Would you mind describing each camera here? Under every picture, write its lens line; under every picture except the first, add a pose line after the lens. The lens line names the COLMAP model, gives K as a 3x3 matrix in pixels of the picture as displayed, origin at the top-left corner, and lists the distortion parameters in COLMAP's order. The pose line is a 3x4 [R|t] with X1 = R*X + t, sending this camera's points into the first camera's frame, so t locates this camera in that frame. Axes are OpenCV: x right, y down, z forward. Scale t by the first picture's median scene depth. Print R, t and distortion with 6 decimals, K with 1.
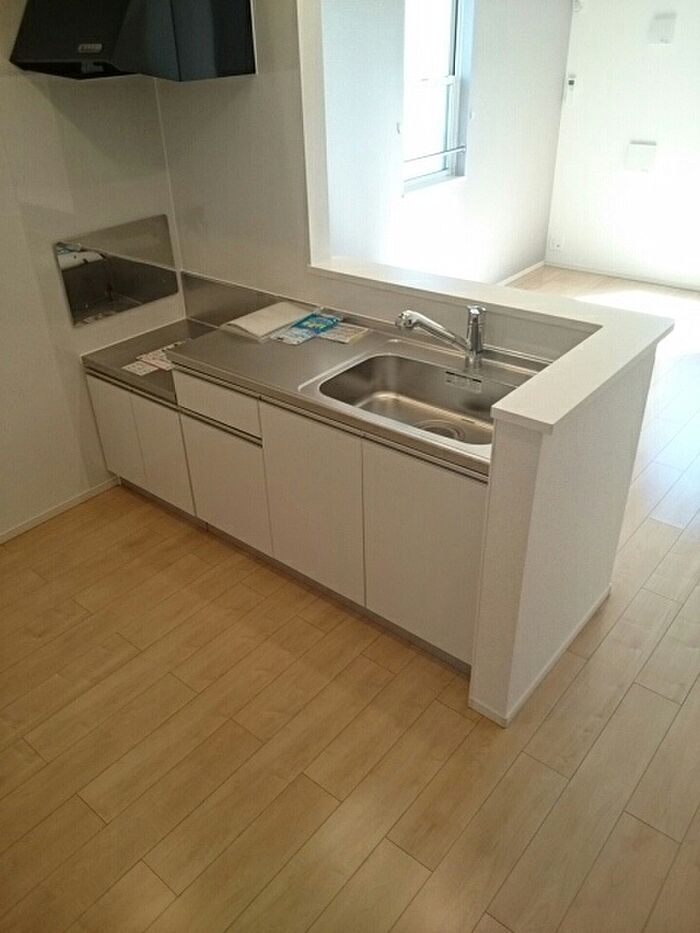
lens RADIAL K [[735.8, 0, 348.1], [0, 735.8, 466.6], [0, 0, 1]] dist [0.000871, 0.000168]
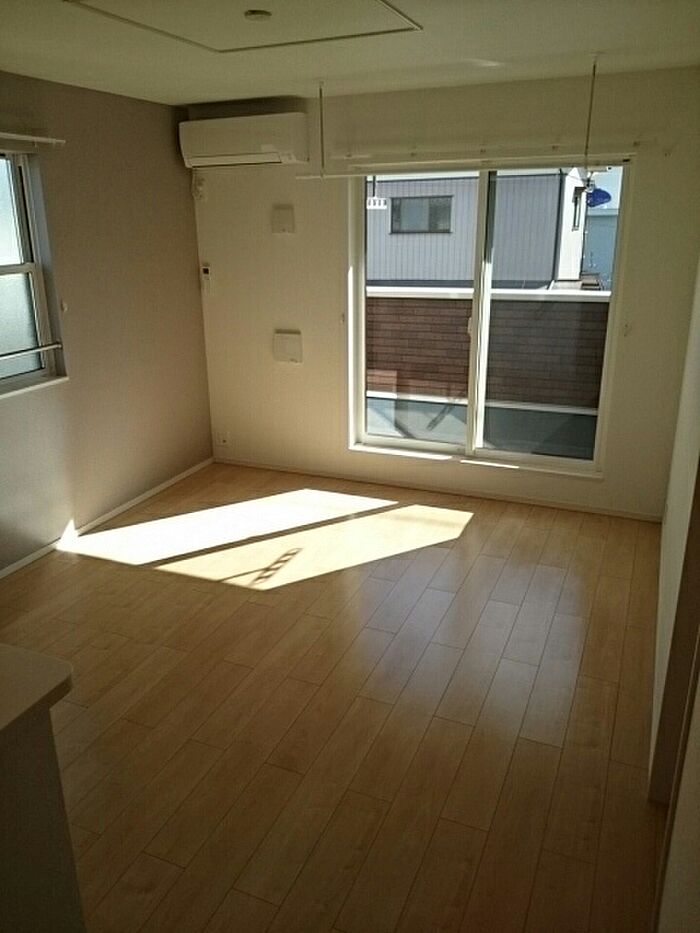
lens RADIAL K [[781.2, 0, 351.6], [0, 781.2, 465.9], [0, 0, 1]] dist [0.034665, 0.003300]
pose [[0.947393, -0.074932, 0.311178, 0.169951], [0.145216, 0.967019, -0.209254, -0.066421], [-0.285235, 0.243434, 0.927028, 0.121180]]
